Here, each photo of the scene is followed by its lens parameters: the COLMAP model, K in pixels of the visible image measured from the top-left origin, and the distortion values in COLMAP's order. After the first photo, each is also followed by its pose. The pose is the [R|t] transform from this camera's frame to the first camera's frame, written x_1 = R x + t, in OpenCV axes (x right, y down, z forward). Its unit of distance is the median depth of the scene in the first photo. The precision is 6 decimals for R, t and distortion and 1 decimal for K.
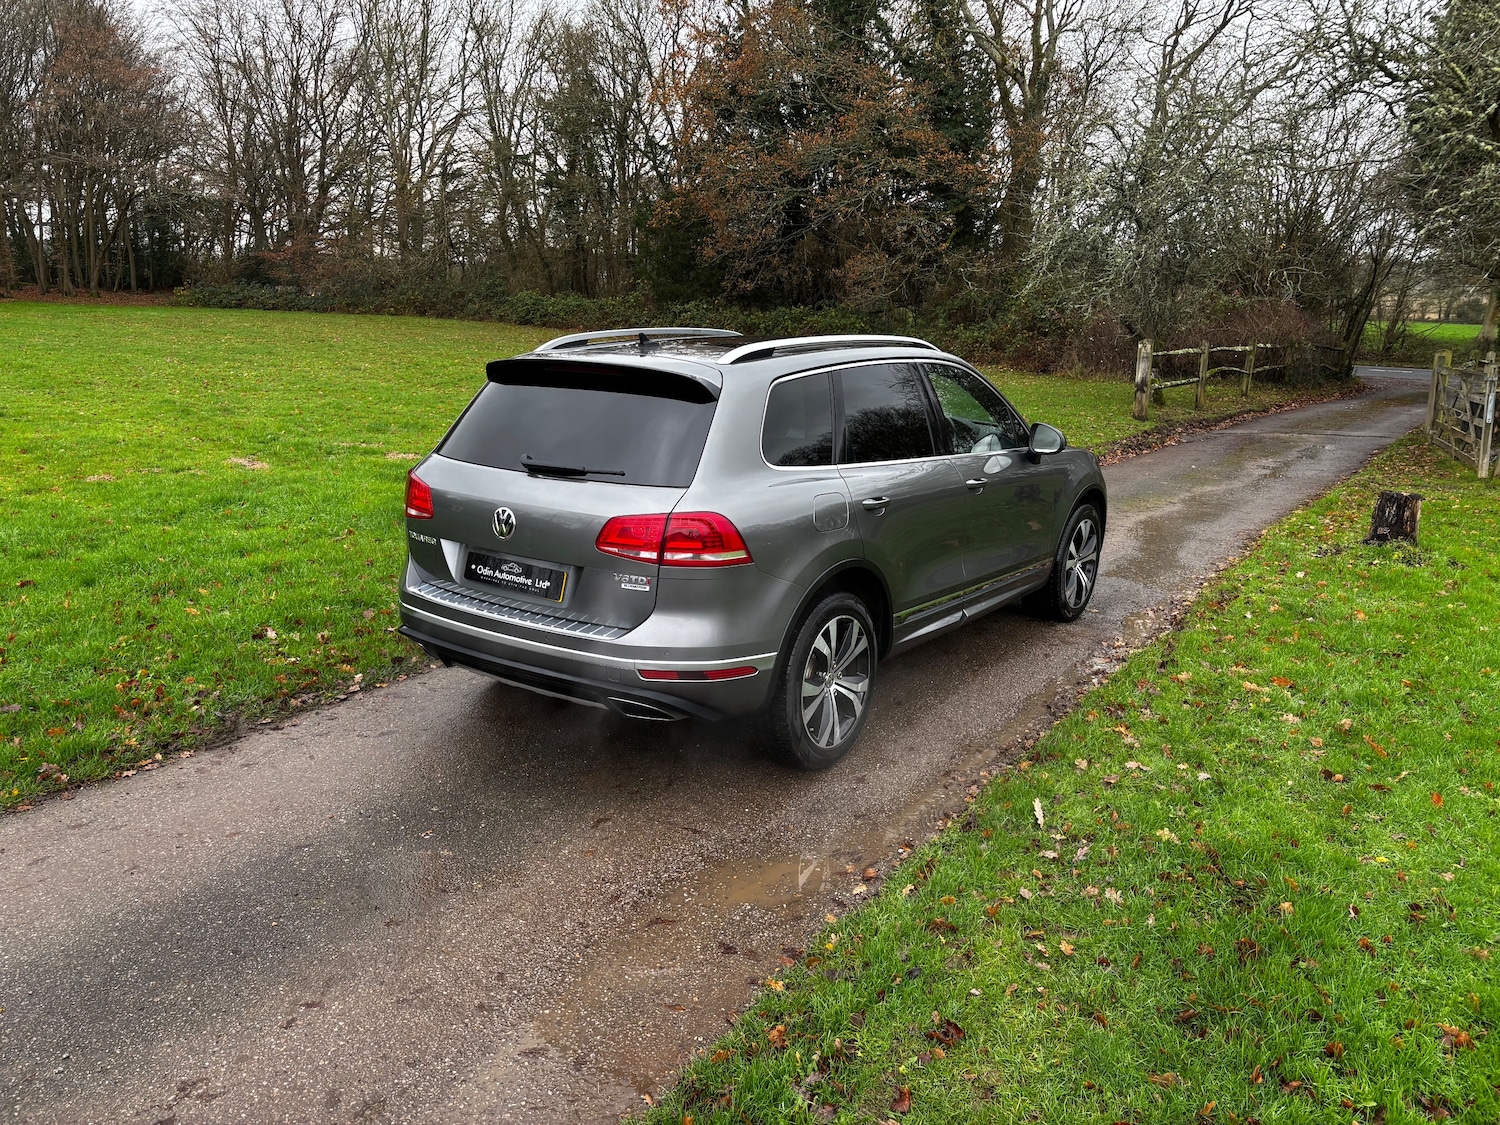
lens RADIAL K [[1130.6, 0, 741.9], [0, 1130.6, 566.3], [0, 0, 1]] dist [0.045410, -0.042993]
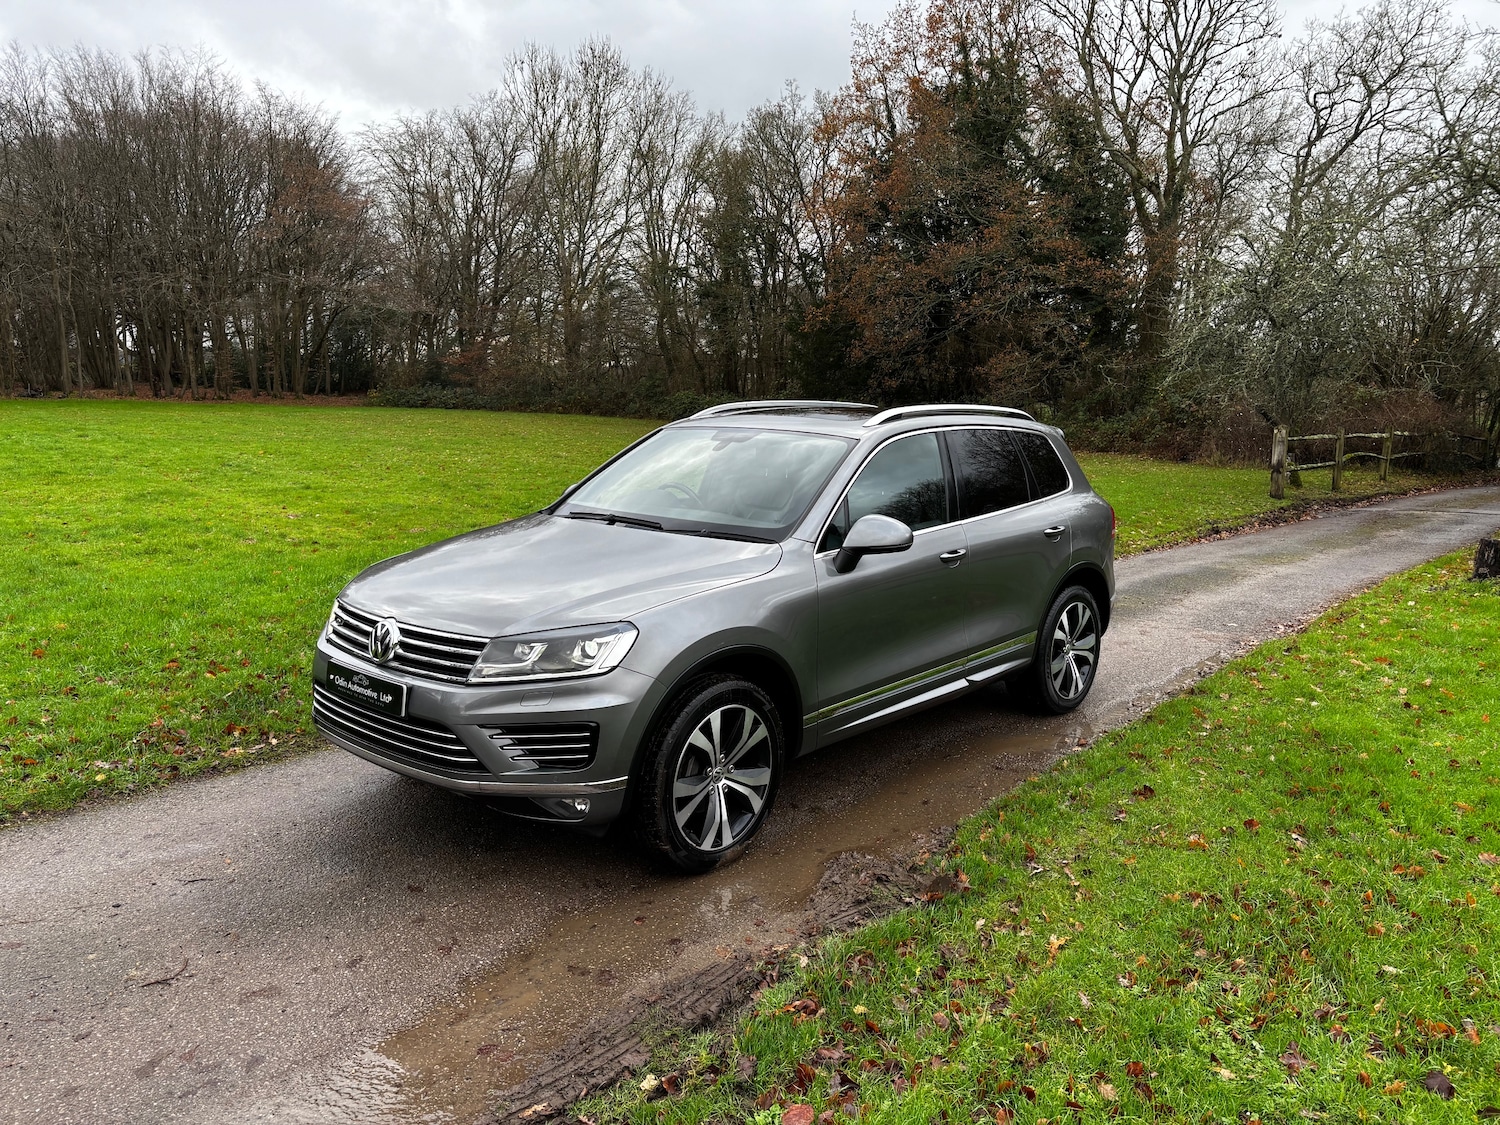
lens RADIAL K [[1129.5, 0, 744.2], [0, 1129.5, 565.5], [0, 0, 1]] dist [0.053414, -0.054626]
pose [[0.994124, 0.010242, -0.107759, -0.034388], [-0.019408, 0.996246, -0.084359, 0.032930], [0.106490, 0.085955, 0.990592, -0.114205]]
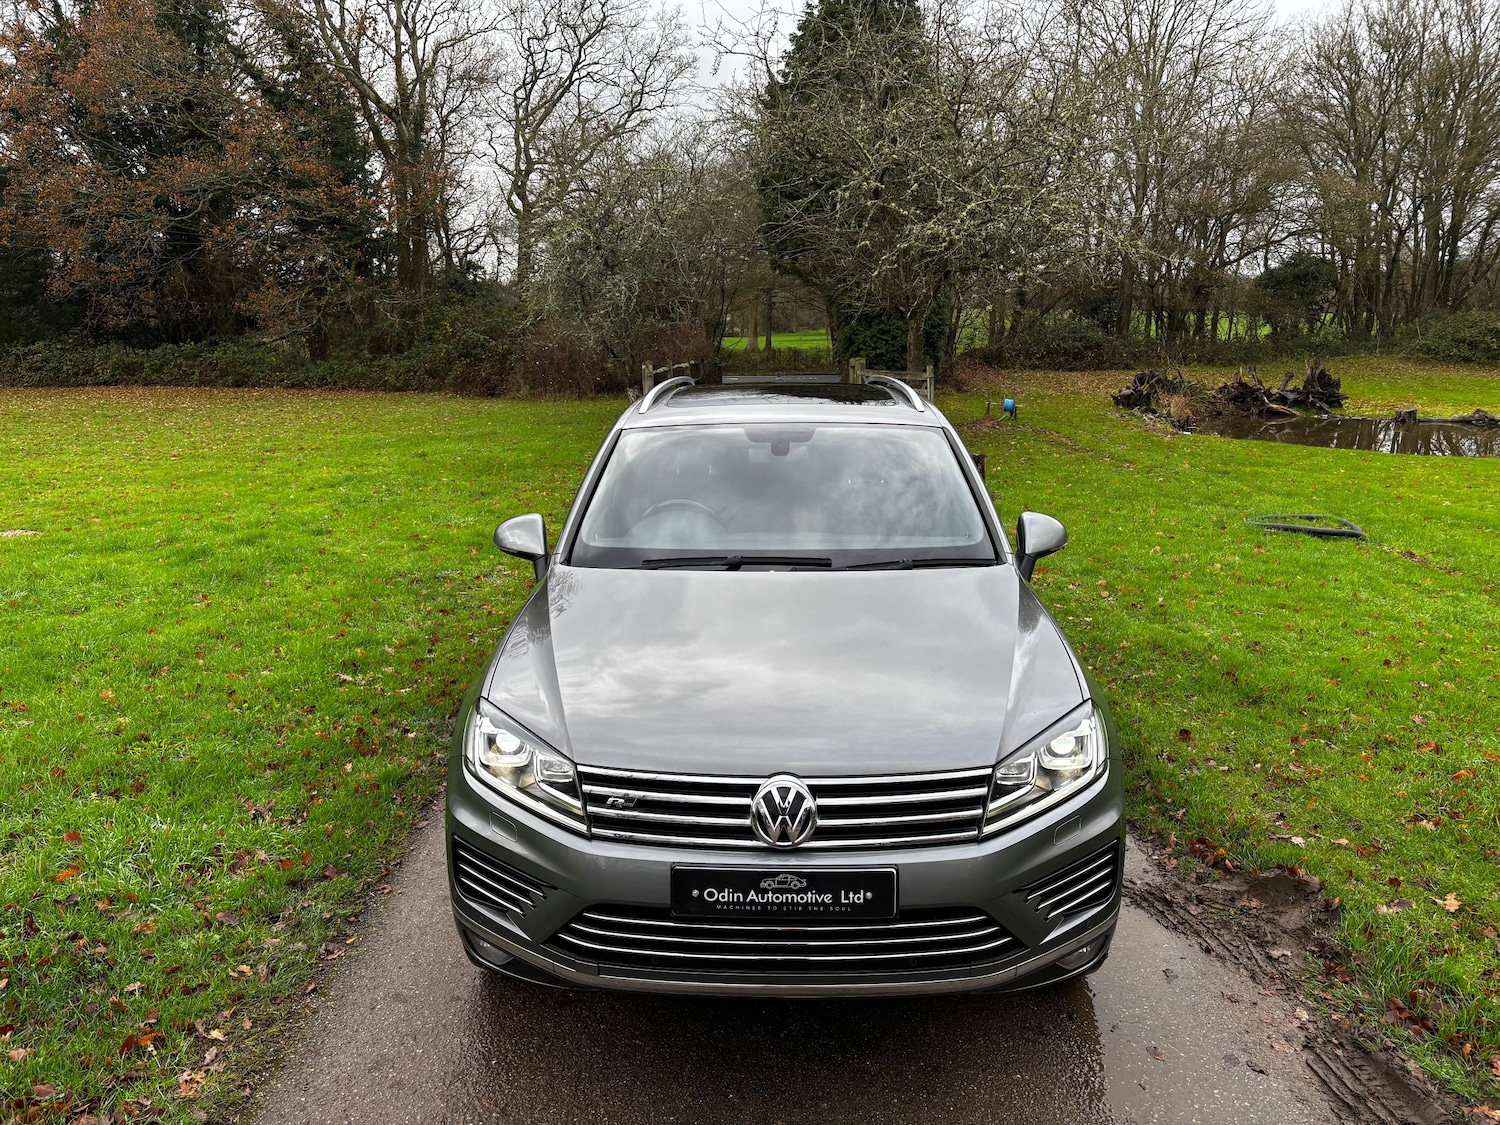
lens RADIAL K [[1130.6, 0, 750.6], [0, 1130.6, 558.6], [0, 0, 1]] dist [0.045410, -0.042993]
pose [[0.824878, -0.146774, 0.545924, -0.197588], [0.161474, 0.986648, 0.021282, -0.003520], [-0.541758, 0.070598, 0.837564, -0.024992]]
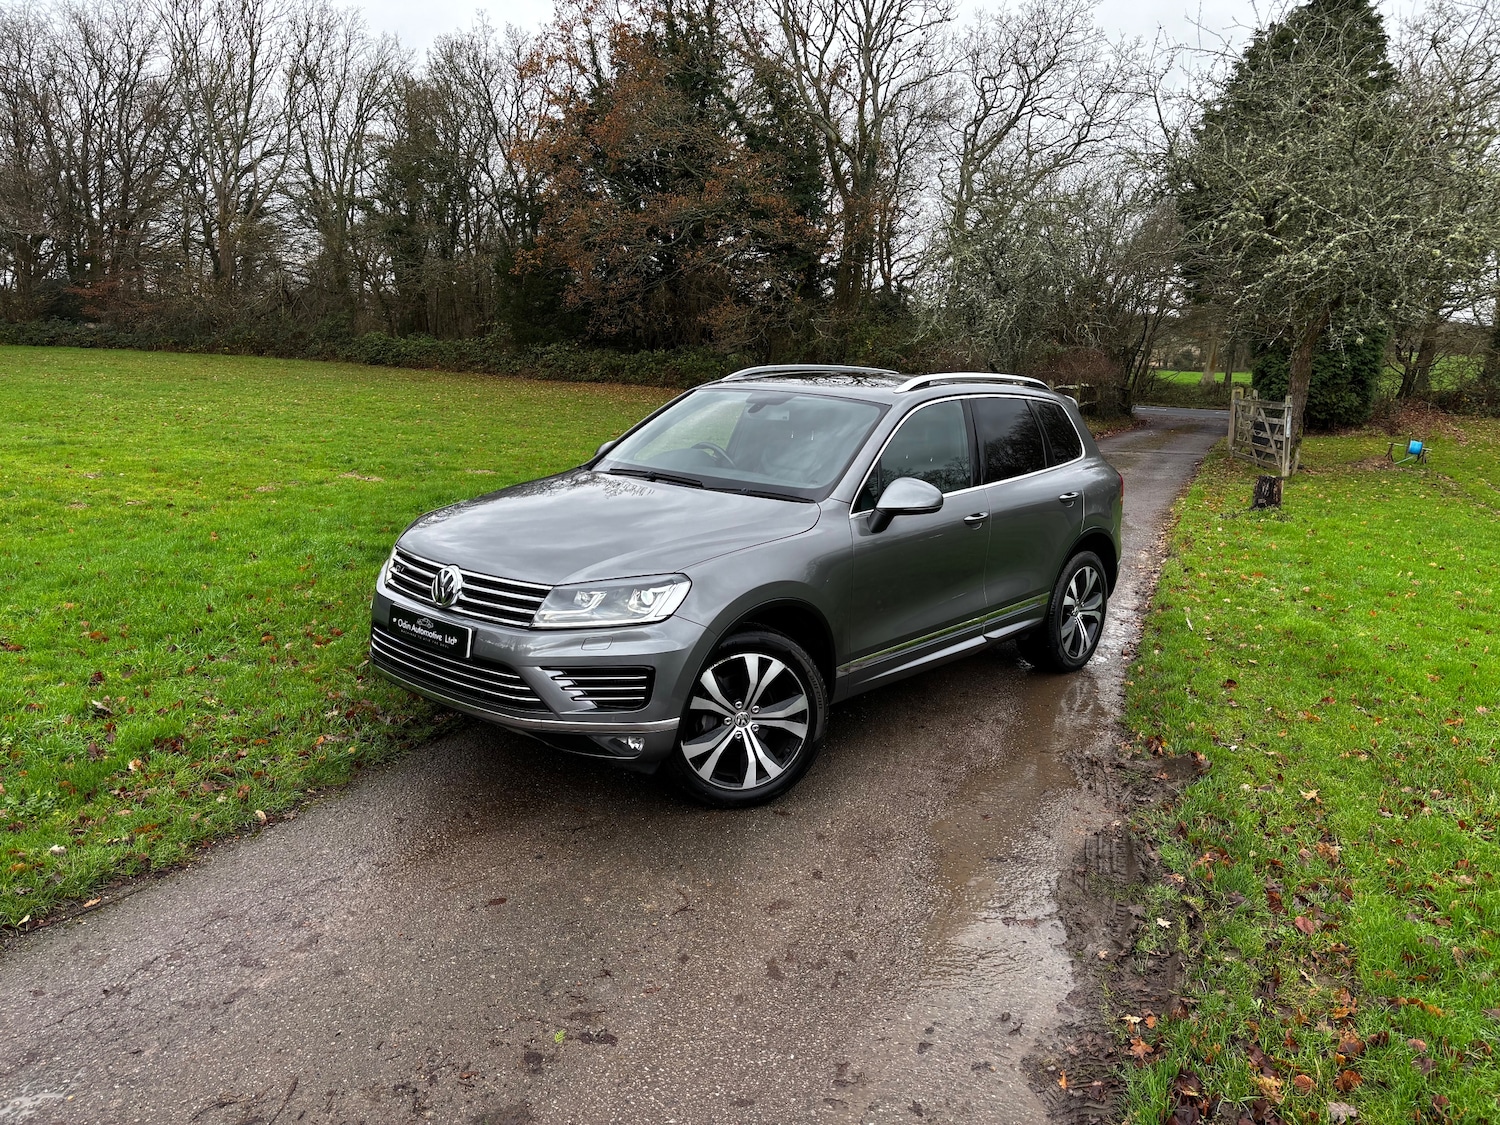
lens RADIAL K [[1129.5, 0, 751.0], [0, 1129.5, 555.3], [0, 0, 1]] dist [0.053414, -0.054626]
pose [[0.979278, -0.027948, 0.200584, -0.165944], [0.037104, 0.998427, -0.042037, 0.032231], [-0.199094, 0.048608, 0.978774, -0.138345]]
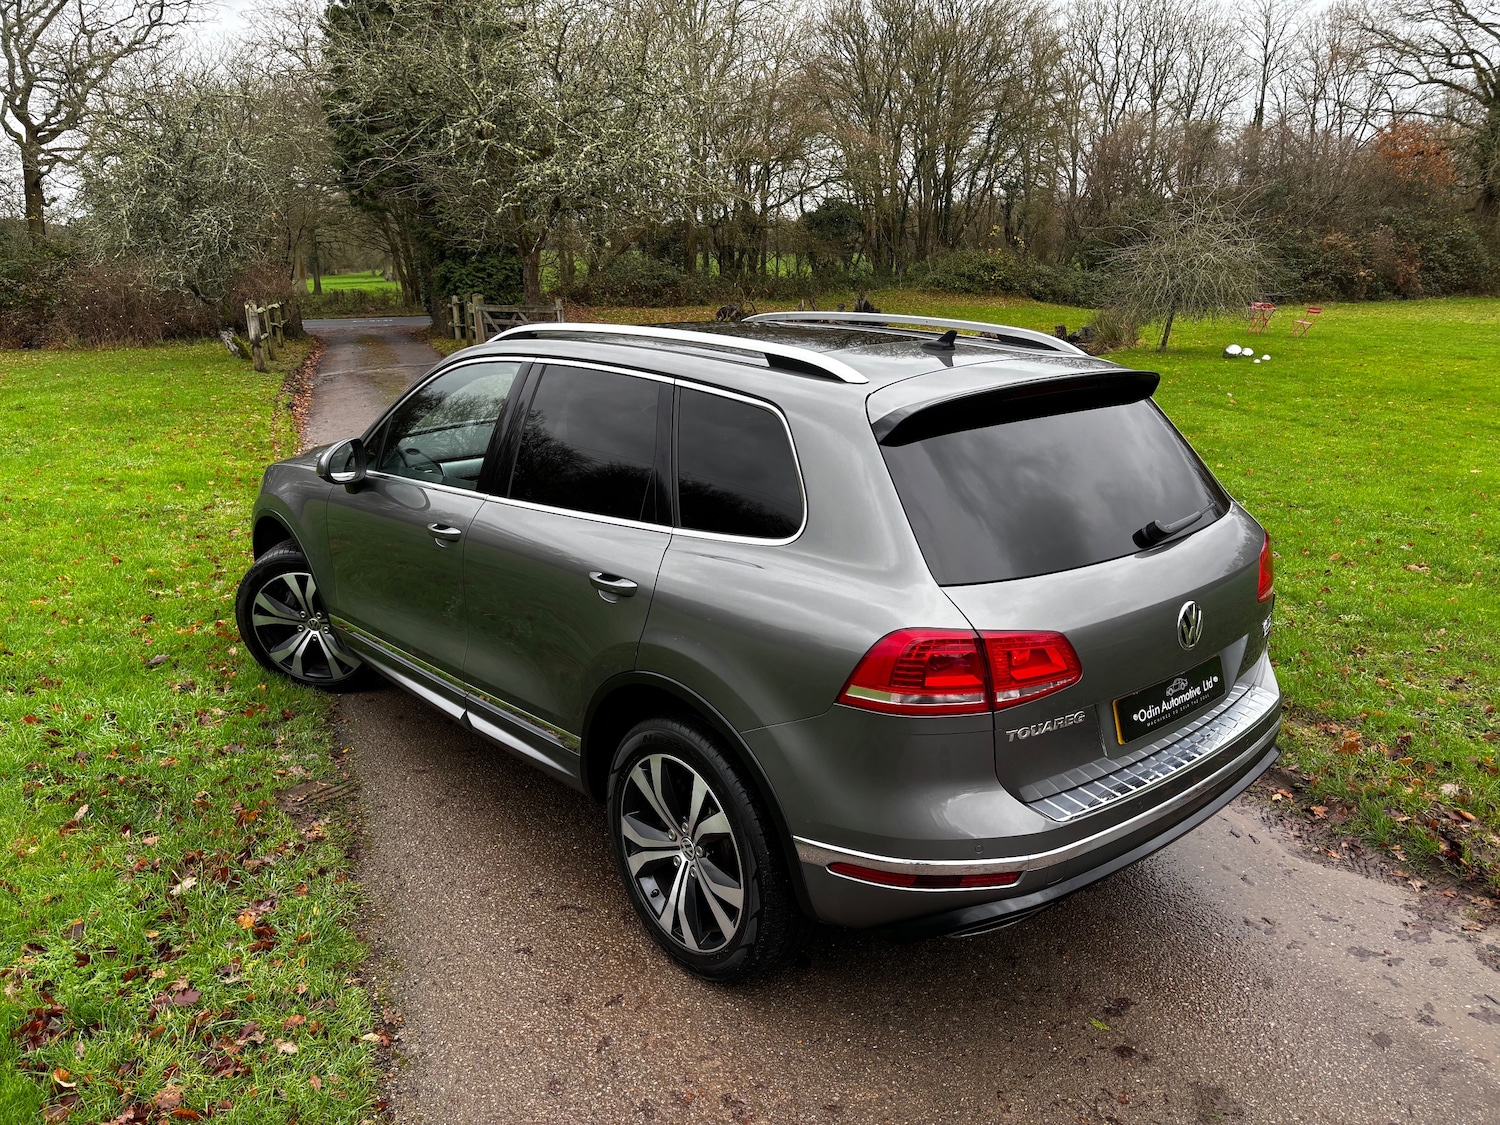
lens RADIAL K [[1129.5, 0, 757.7], [0, 1129.5, 563.2], [0, 0, 1]] dist [0.053414, -0.054626]
pose [[0.549244, -0.249986, 0.797395, -0.290376], [0.226271, 0.963051, 0.146065, 0.000415], [-0.804446, 0.100202, 0.585514, -0.035204]]
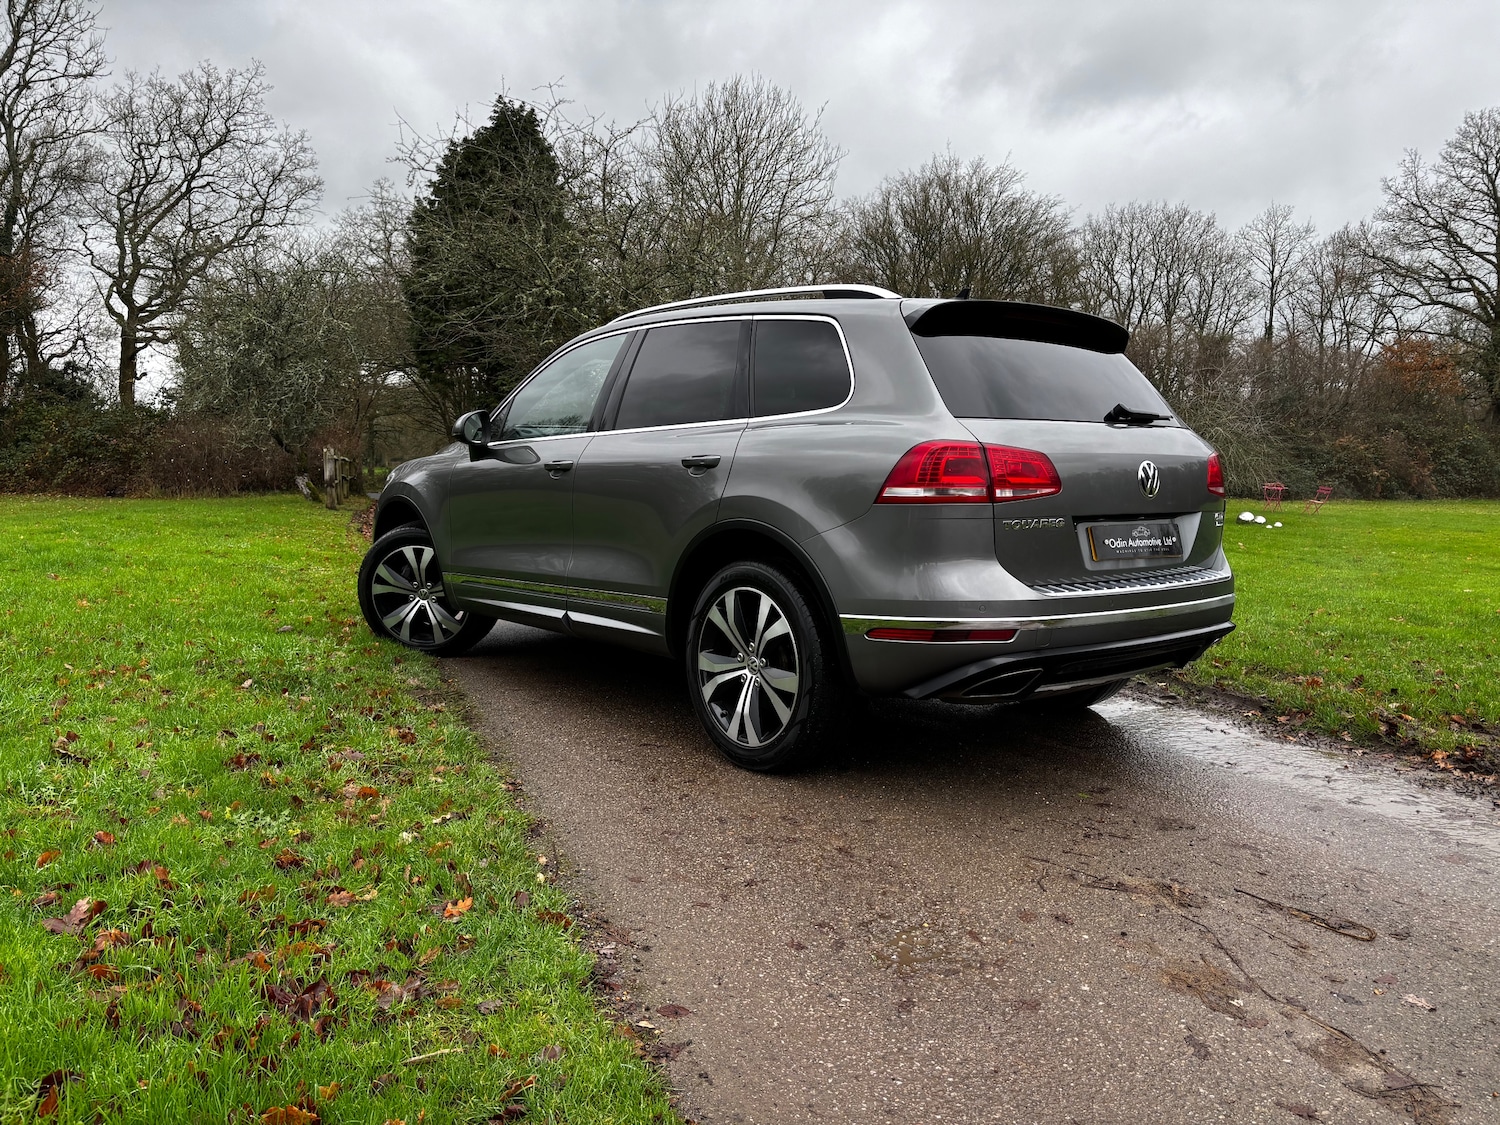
lens RADIAL K [[1129.5, 0, 757.3], [0, 1129.5, 563.3], [0, 0, 1]] dist [0.053414, -0.054626]
pose [[0.573732, -0.092307, 0.813825, -0.338383], [0.200566, 0.979210, -0.030330, 0.048605], [-0.794106, 0.180627, 0.580318, -0.049206]]
